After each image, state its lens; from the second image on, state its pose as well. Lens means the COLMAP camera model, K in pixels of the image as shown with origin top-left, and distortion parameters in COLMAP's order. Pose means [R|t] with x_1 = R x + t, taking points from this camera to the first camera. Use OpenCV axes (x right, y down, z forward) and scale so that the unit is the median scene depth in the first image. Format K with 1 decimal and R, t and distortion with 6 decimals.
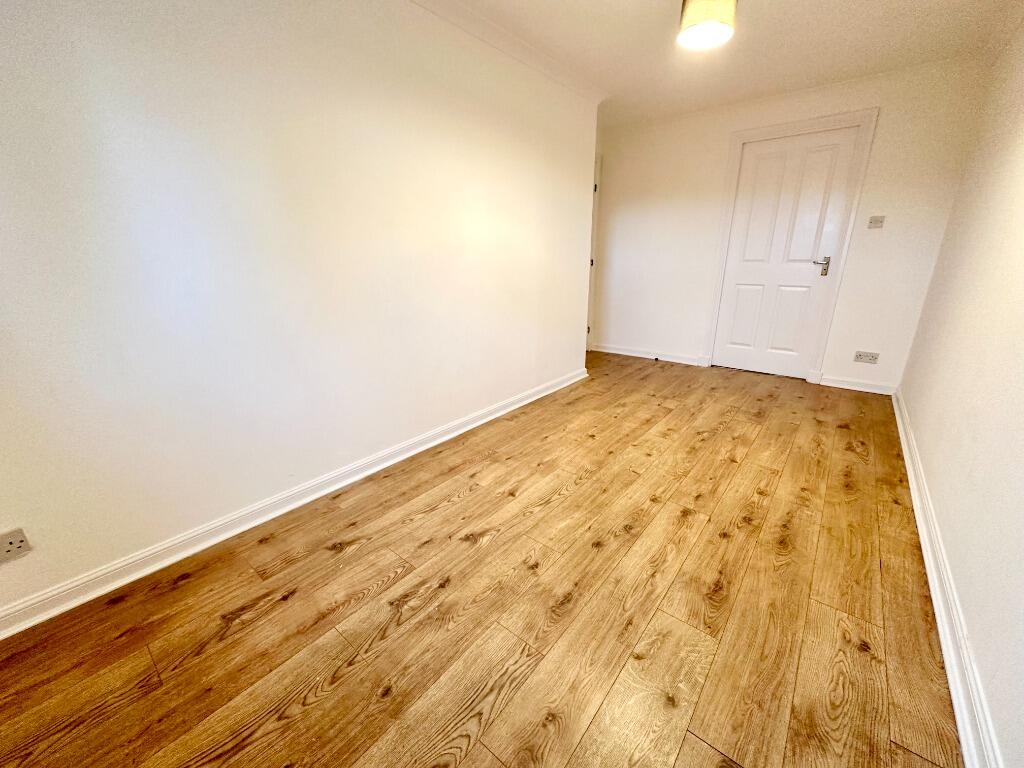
lens RADIAL K [[410.0, 0, 494.4], [0, 410.0, 369.0], [0, 0, 1]] dist [0.000602, 0.000439]
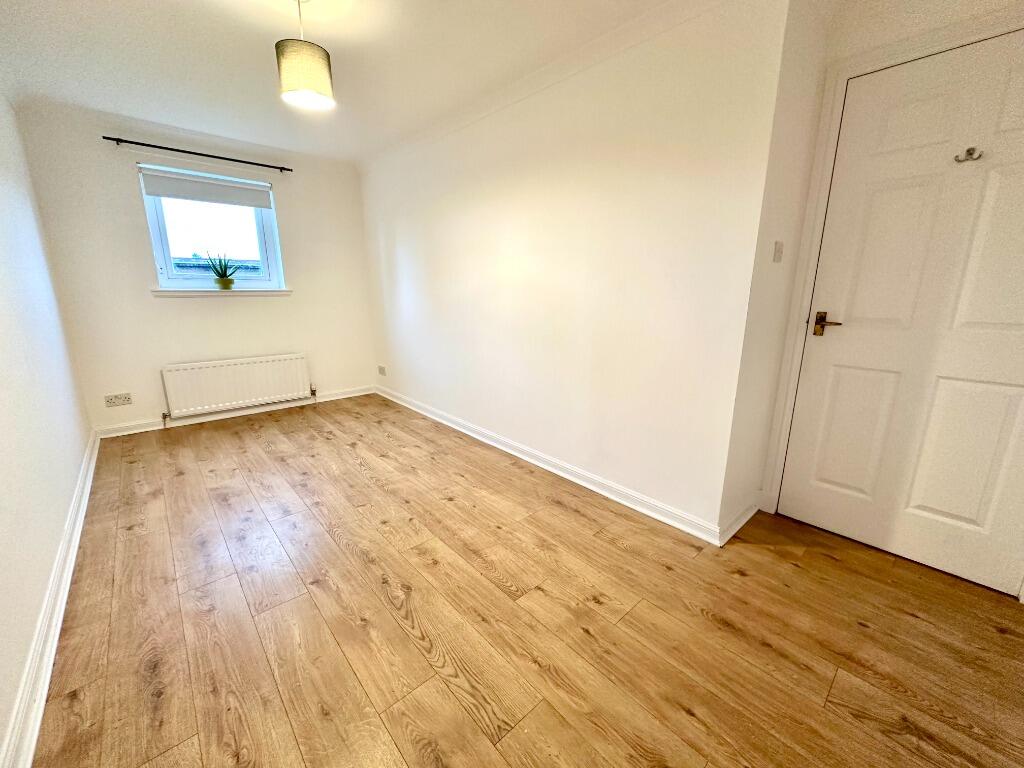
lens RADIAL K [[408.4, 0, 512.0], [0, 408.4, 384.0], [0, 0, 1]] dist [-0.001971, -0.000268]
pose [[-0.124454, 0.234563, -0.964101, 1.115232], [-0.271696, 0.926462, 0.260478, -0.358581], [0.954302, 0.294359, -0.051572, 1.232807]]
